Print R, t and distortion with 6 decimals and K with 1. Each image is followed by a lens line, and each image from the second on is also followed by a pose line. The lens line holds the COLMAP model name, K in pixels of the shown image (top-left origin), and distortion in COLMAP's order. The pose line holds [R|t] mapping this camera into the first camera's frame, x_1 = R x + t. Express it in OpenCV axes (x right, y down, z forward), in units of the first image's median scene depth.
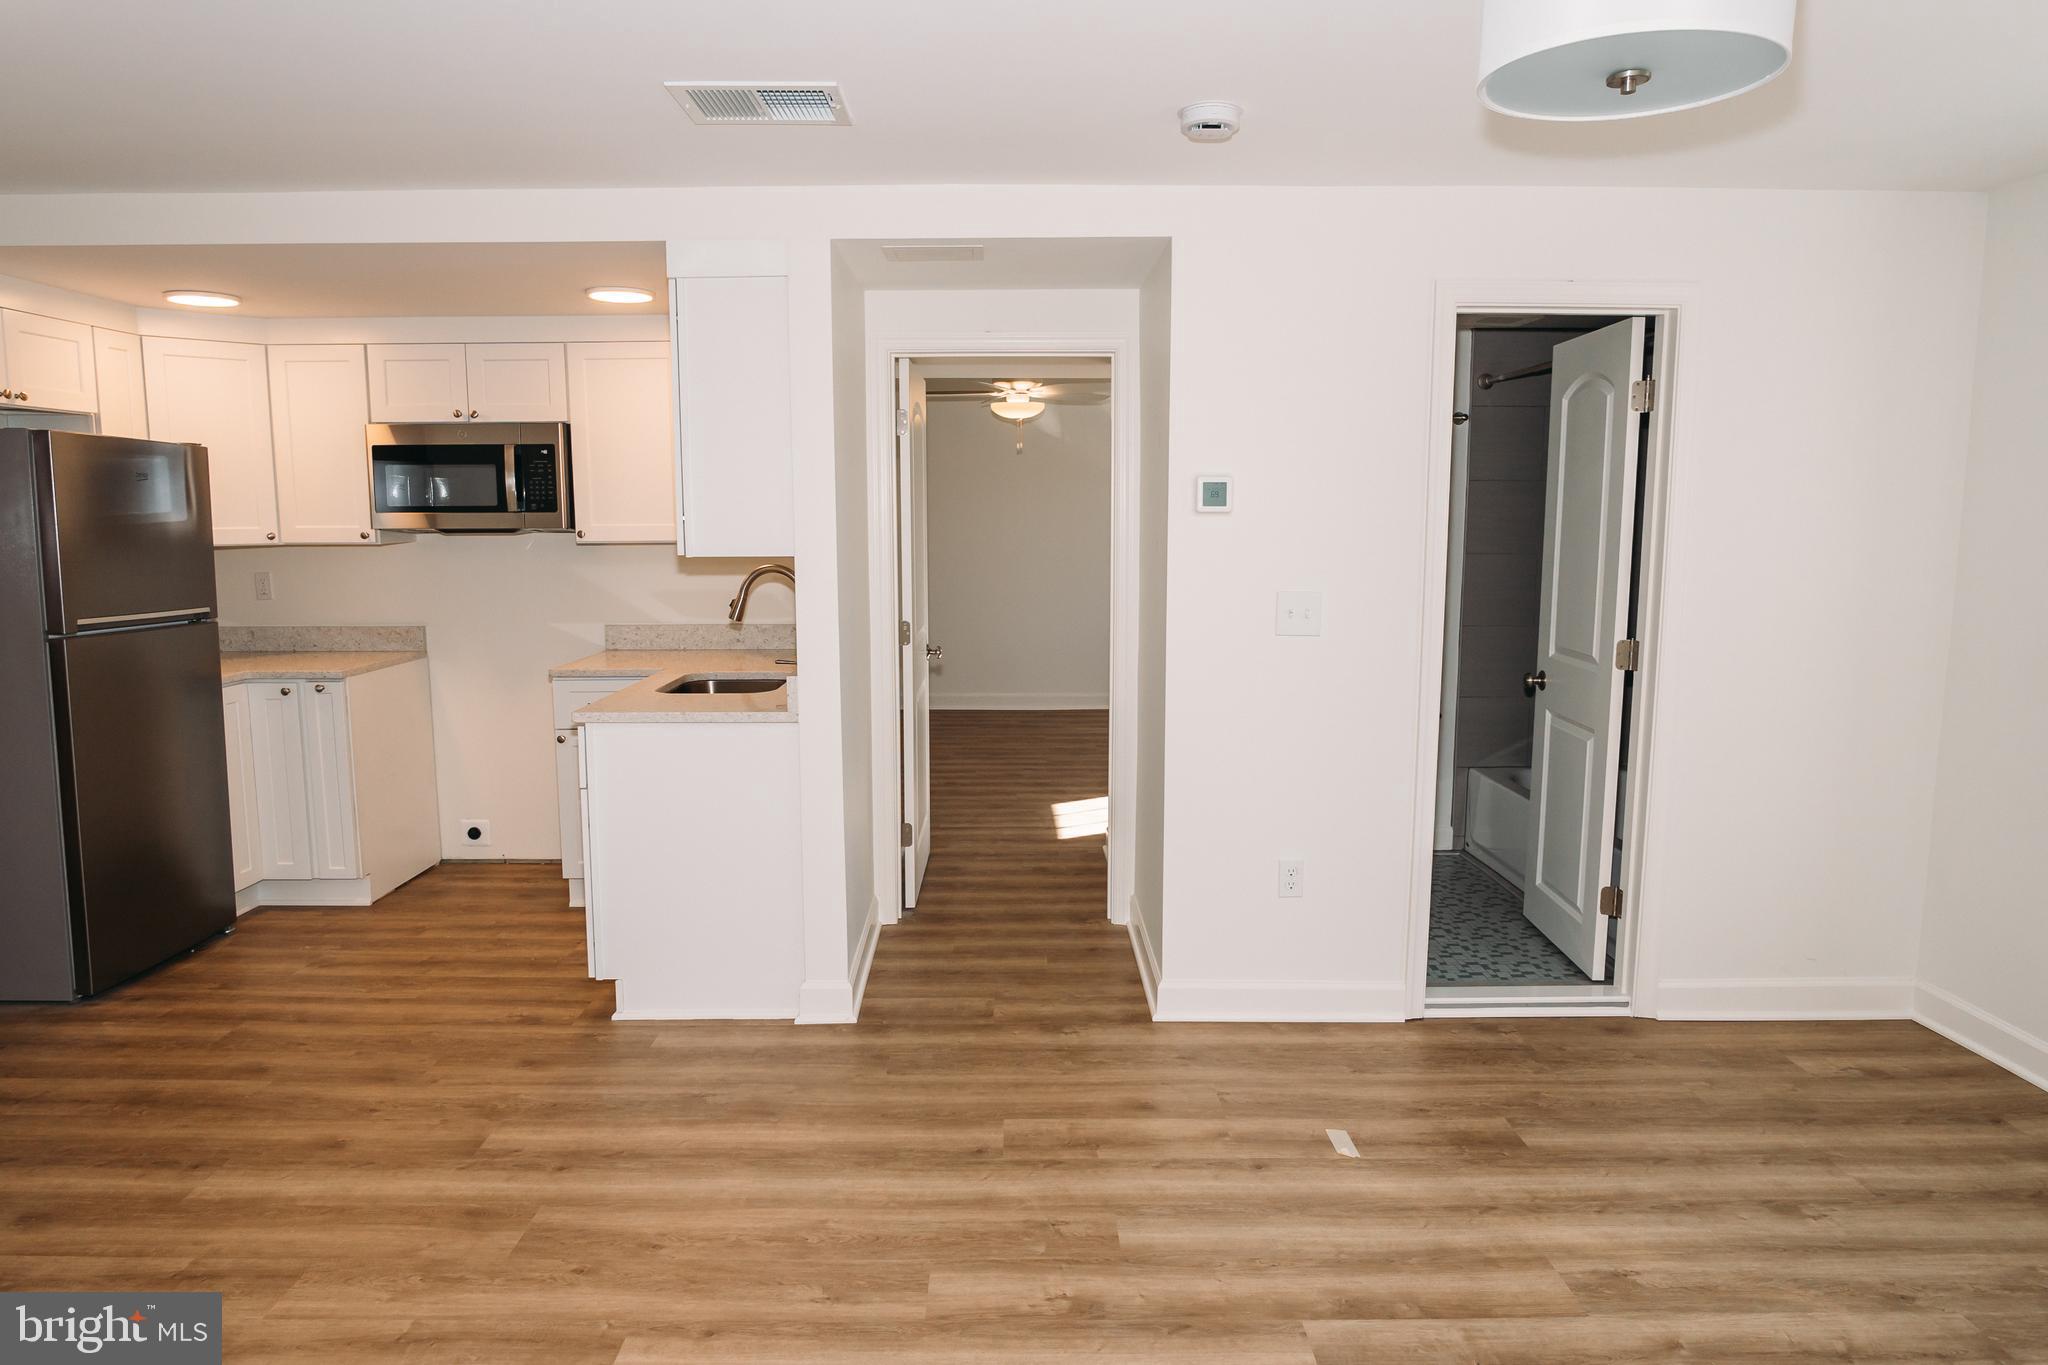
lens RADIAL K [[1144.5, 0, 988.5], [0, 1144.5, 650.0], [0, 0, 1]] dist [-0.038818, 0.012639]
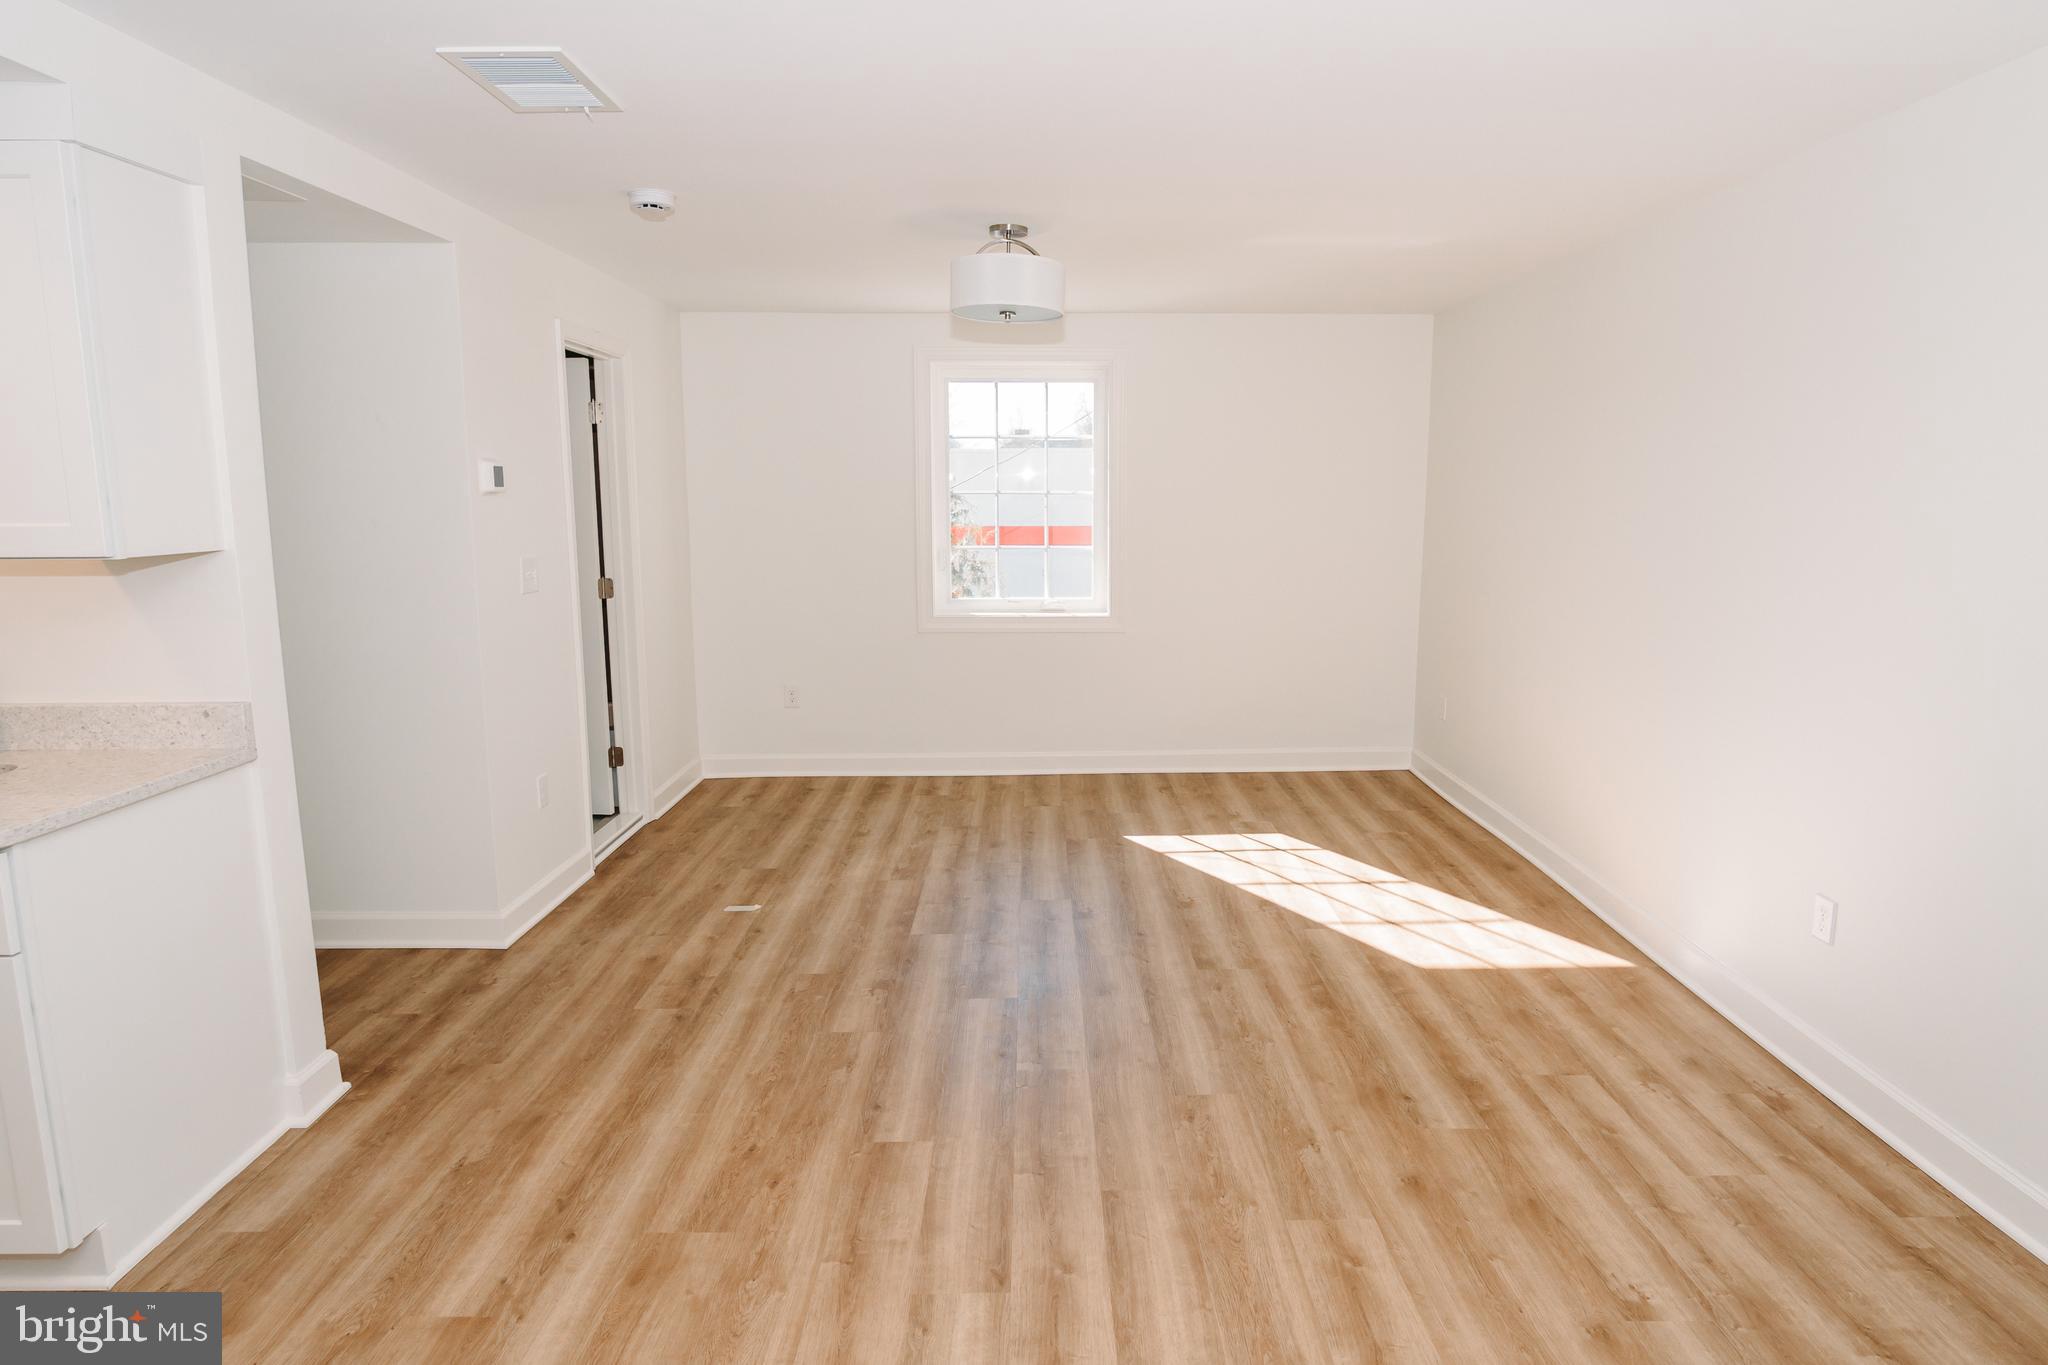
lens RADIAL K [[1144.5, 0, 988.5], [0, 1144.5, 650.0], [0, 0, 1]] dist [-0.038818, 0.012639]
pose [[0.044558, -0.144343, 0.988524, -0.942327], [0.124181, 0.982633, 0.137885, -0.058977], [-0.991259, 0.116612, 0.061709, 0.456834]]
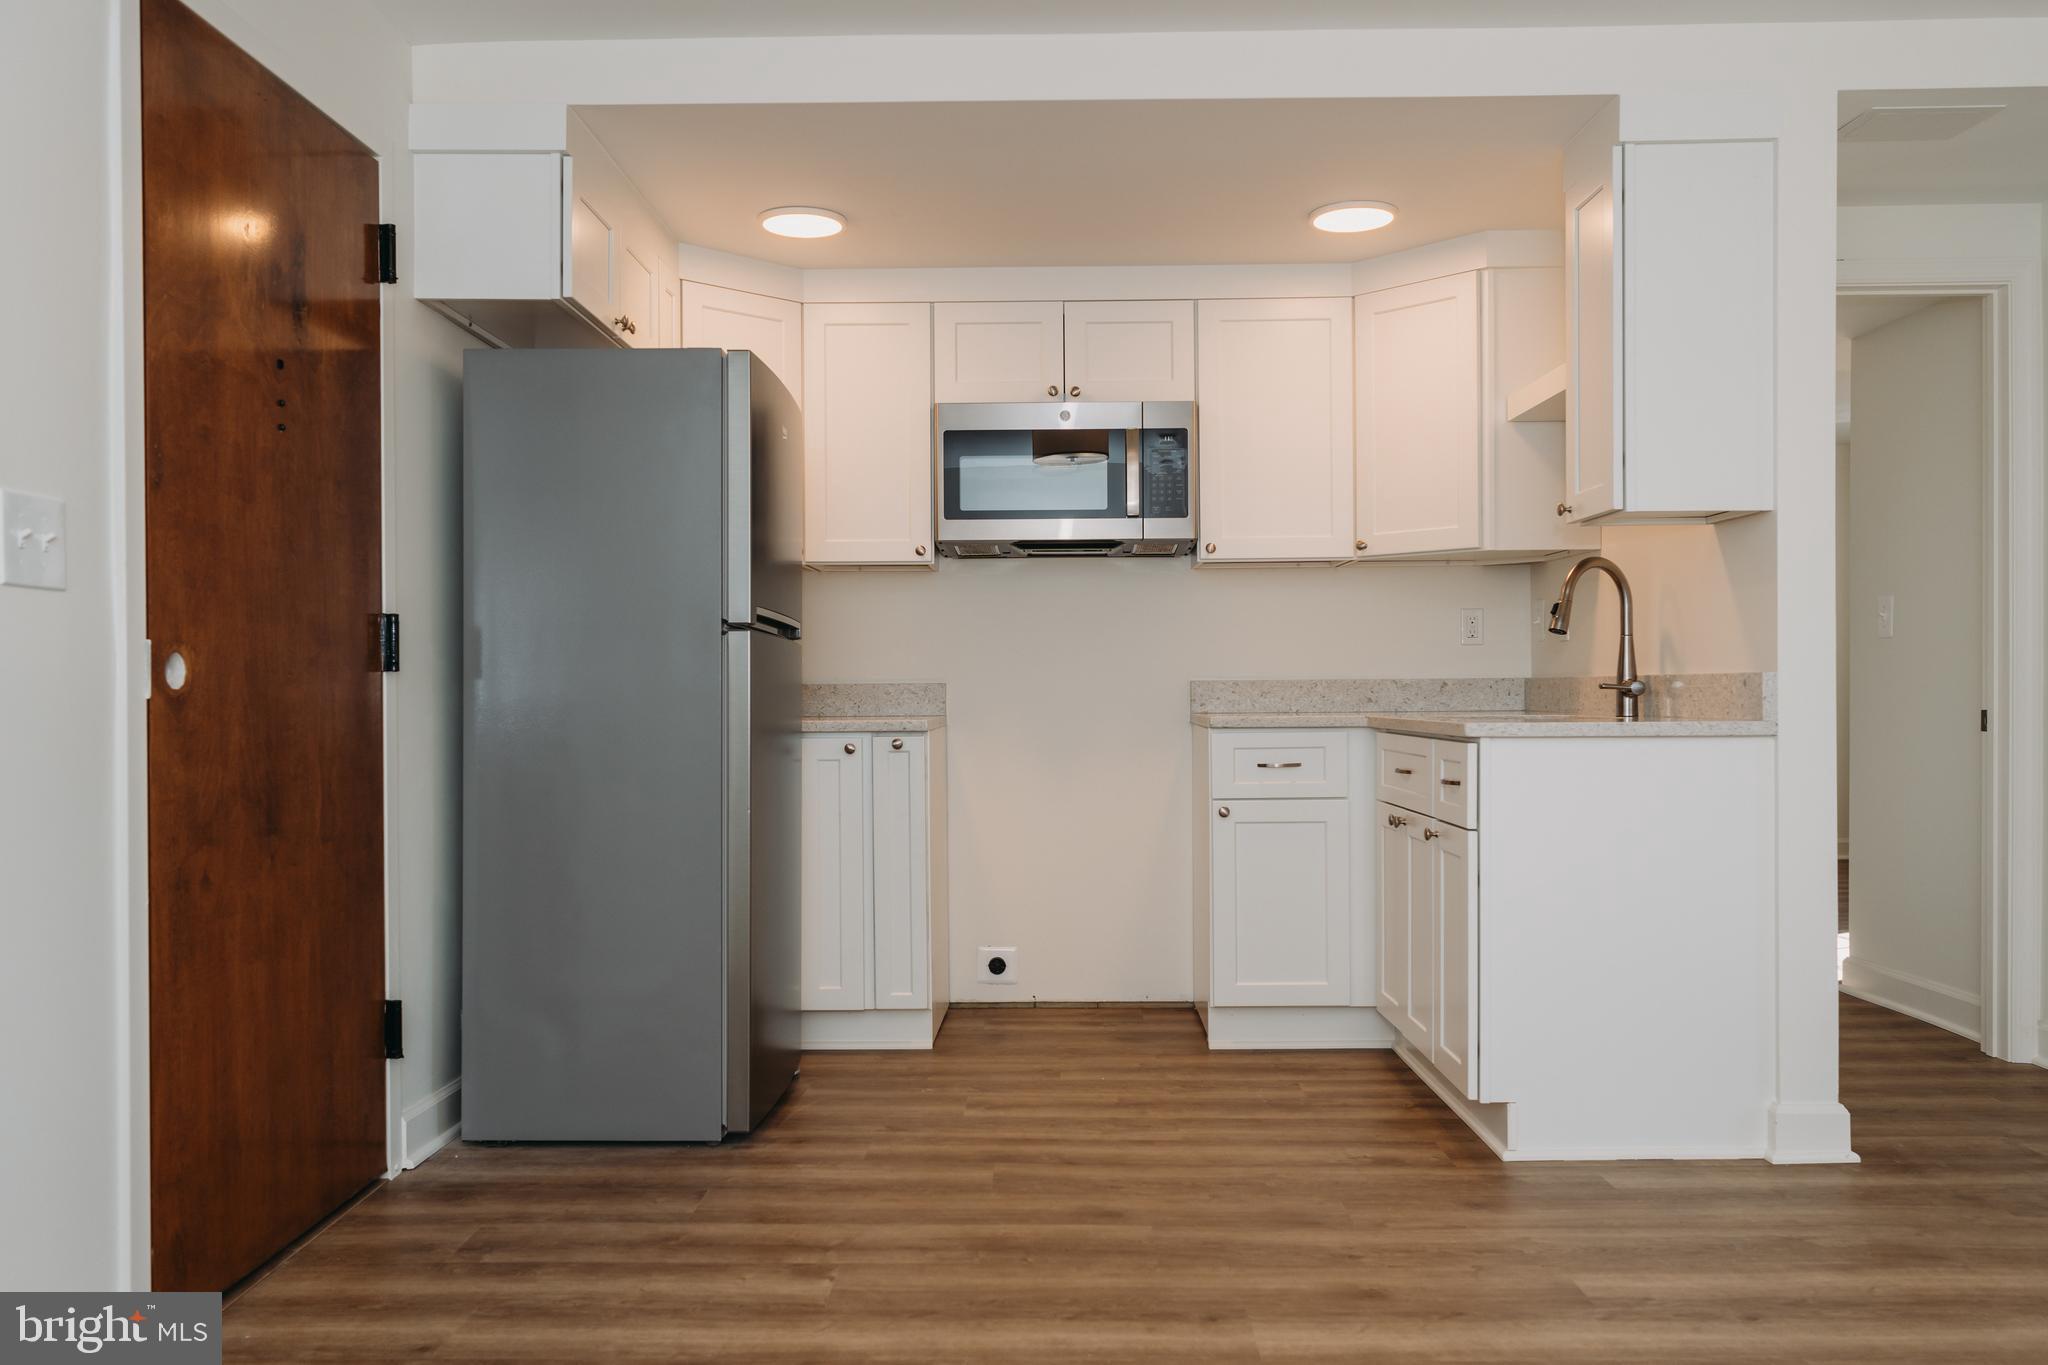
lens RADIAL K [[1484.1, 0, 1062.5], [0, 1484.1, 683.6], [0, 0, 1]] dist [-0.004405, -0.002959]
pose [[0.999457, -0.006409, -0.032309, -0.615212], [0.002830, 0.993969, -0.109622, 0.138499], [0.032817, 0.109471, 0.993448, 0.038774]]
